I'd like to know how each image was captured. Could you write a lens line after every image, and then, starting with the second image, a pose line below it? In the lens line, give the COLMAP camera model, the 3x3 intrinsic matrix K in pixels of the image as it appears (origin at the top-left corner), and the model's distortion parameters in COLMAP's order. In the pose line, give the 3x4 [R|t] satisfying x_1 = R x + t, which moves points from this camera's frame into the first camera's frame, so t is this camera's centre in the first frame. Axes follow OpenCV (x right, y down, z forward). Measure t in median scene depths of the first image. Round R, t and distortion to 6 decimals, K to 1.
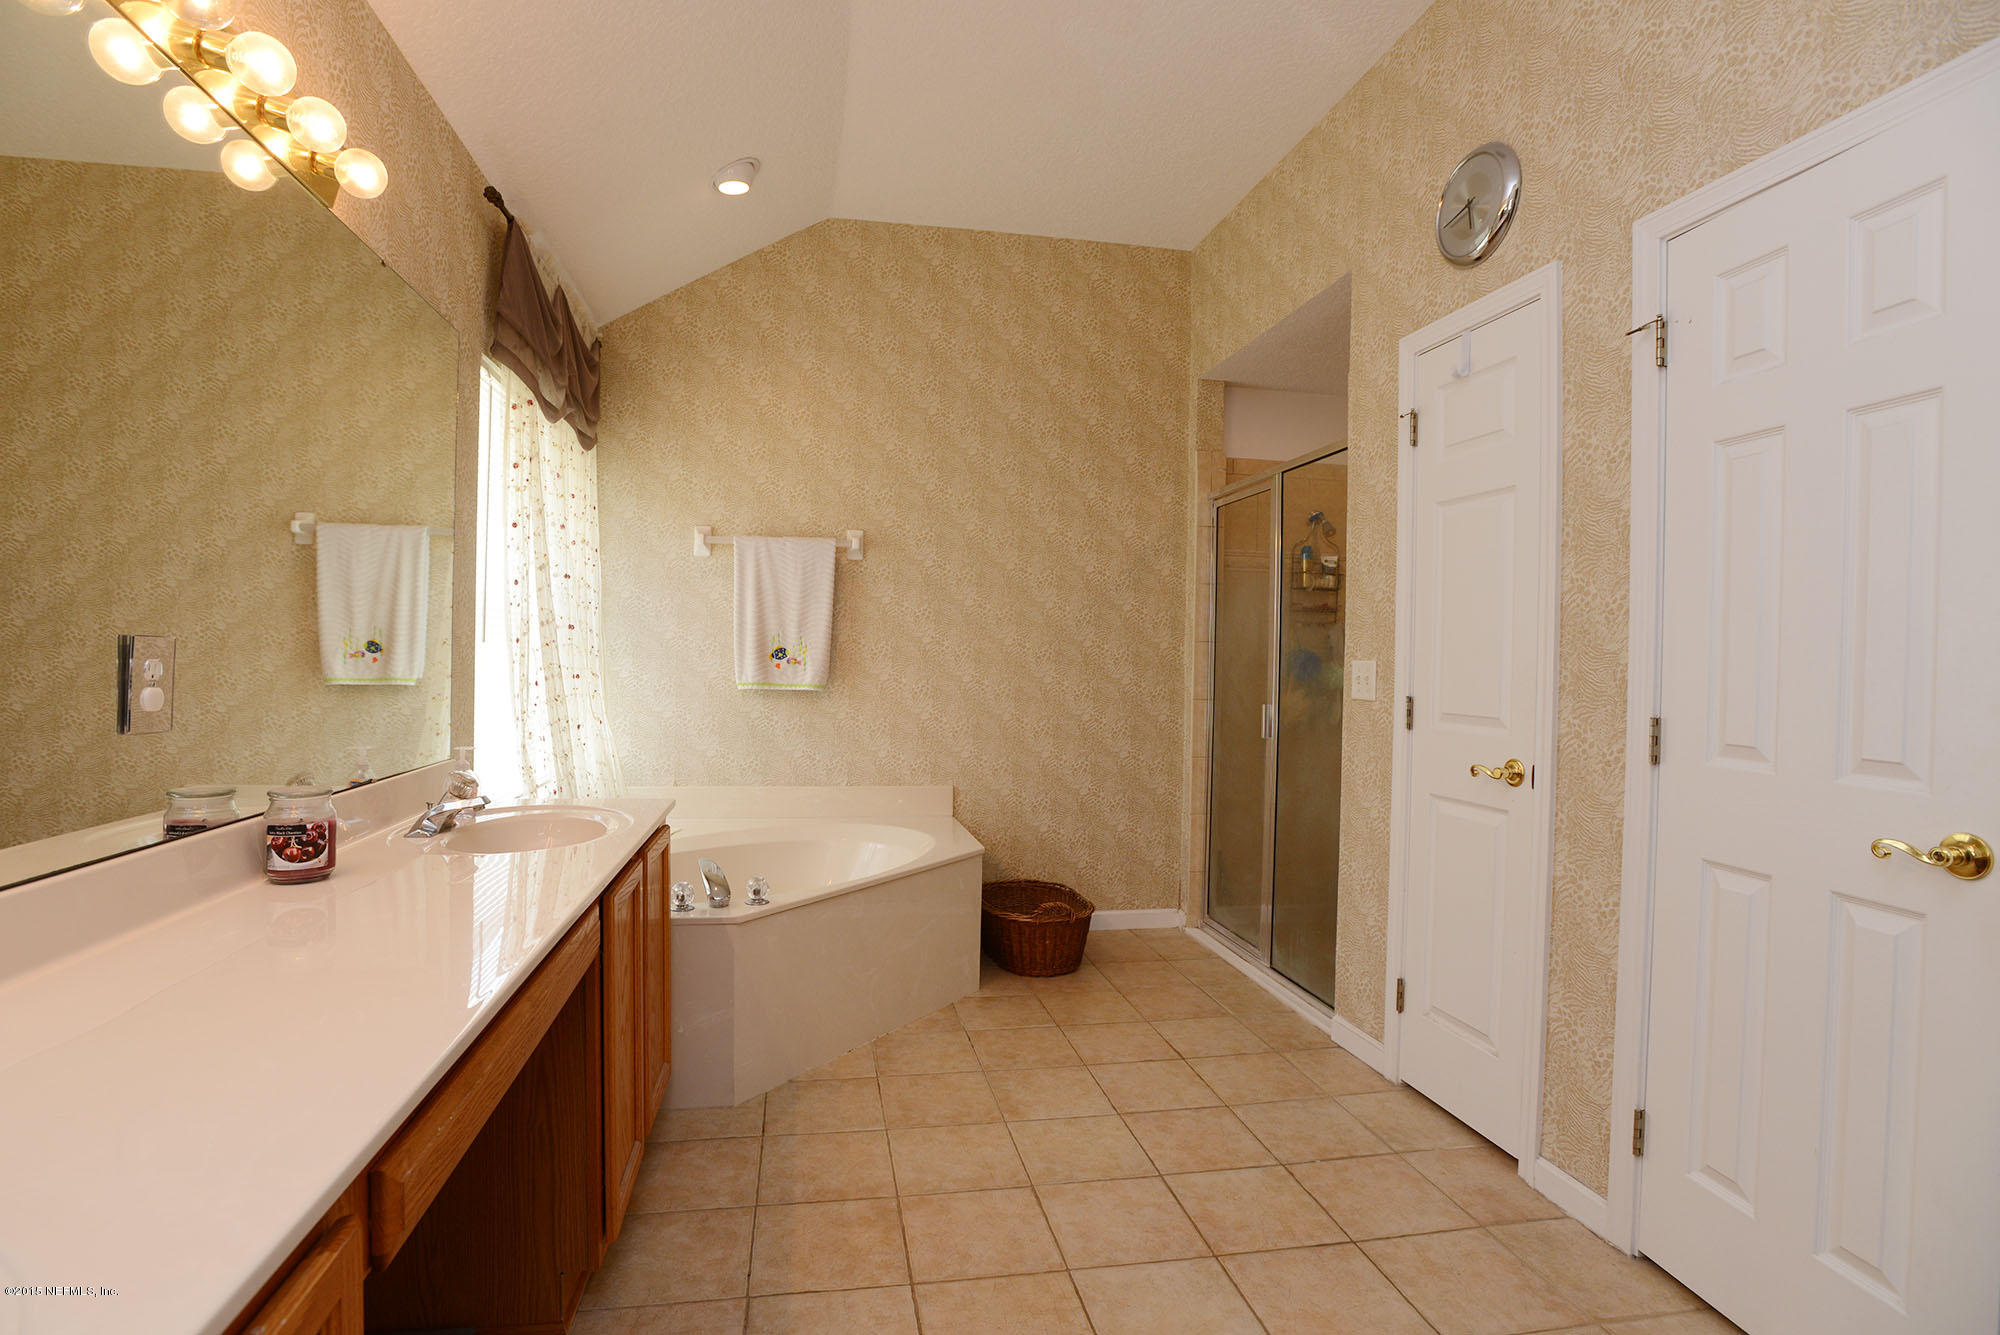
lens RADIAL K [[958.4, 0, 1011.0], [0, 958.4, 657.1], [0, 0, 1]] dist [-0.058191, 0.017280]
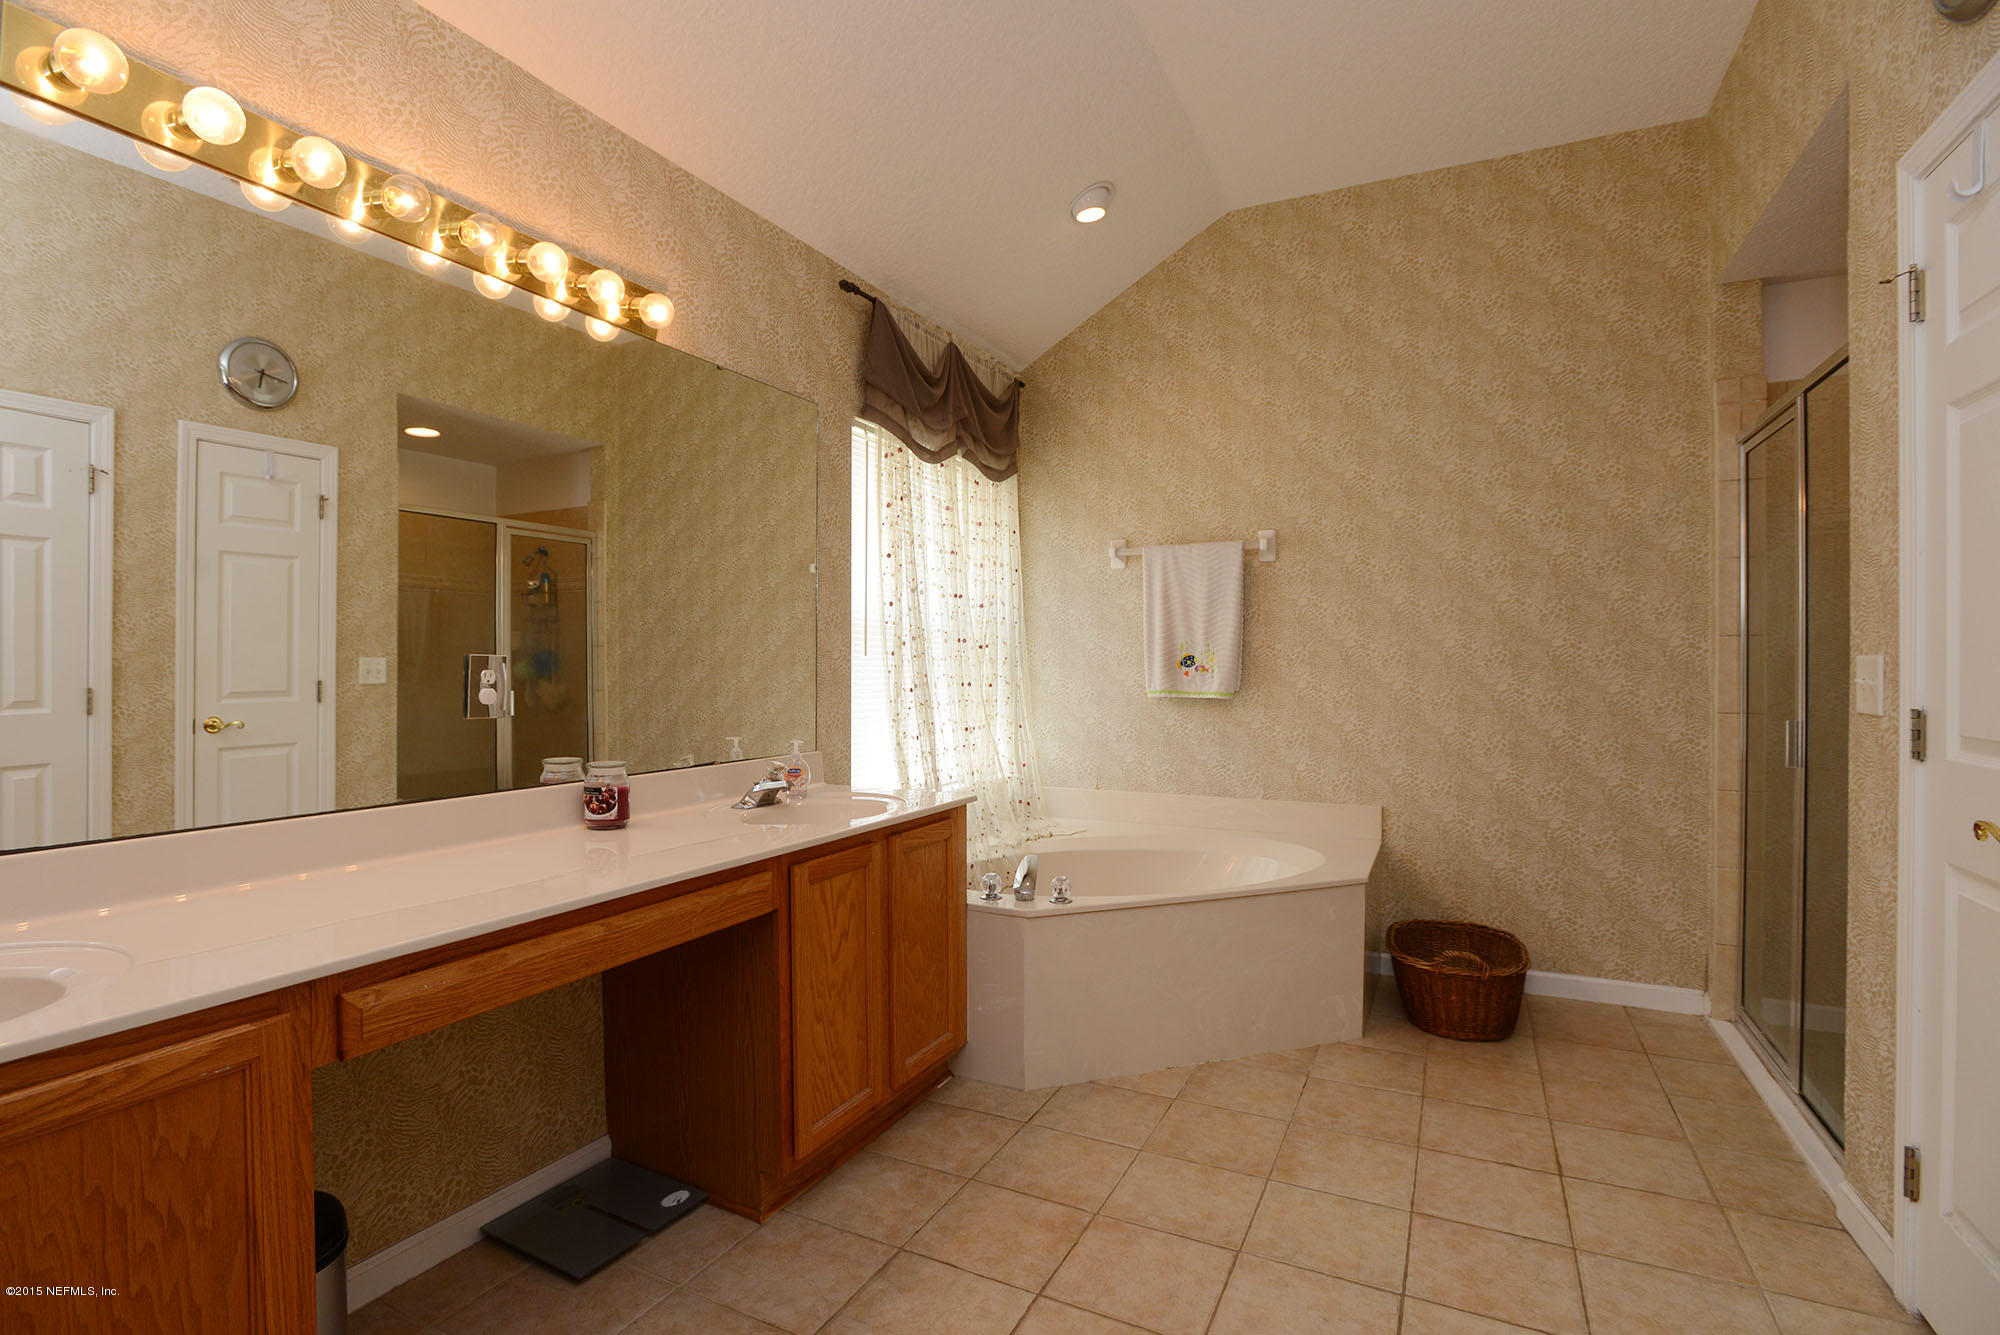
lens RADIAL K [[958.4, 0, 945.4], [0, 958.4, 656.6], [0, 0, 1]] dist [-0.058191, 0.017280]
pose [[0.789360, -0.019443, -0.613623, 0.198671], [0.012784, 0.999802, -0.015234, 0.004190], [0.613798, 0.004180, 0.789452, 0.071199]]
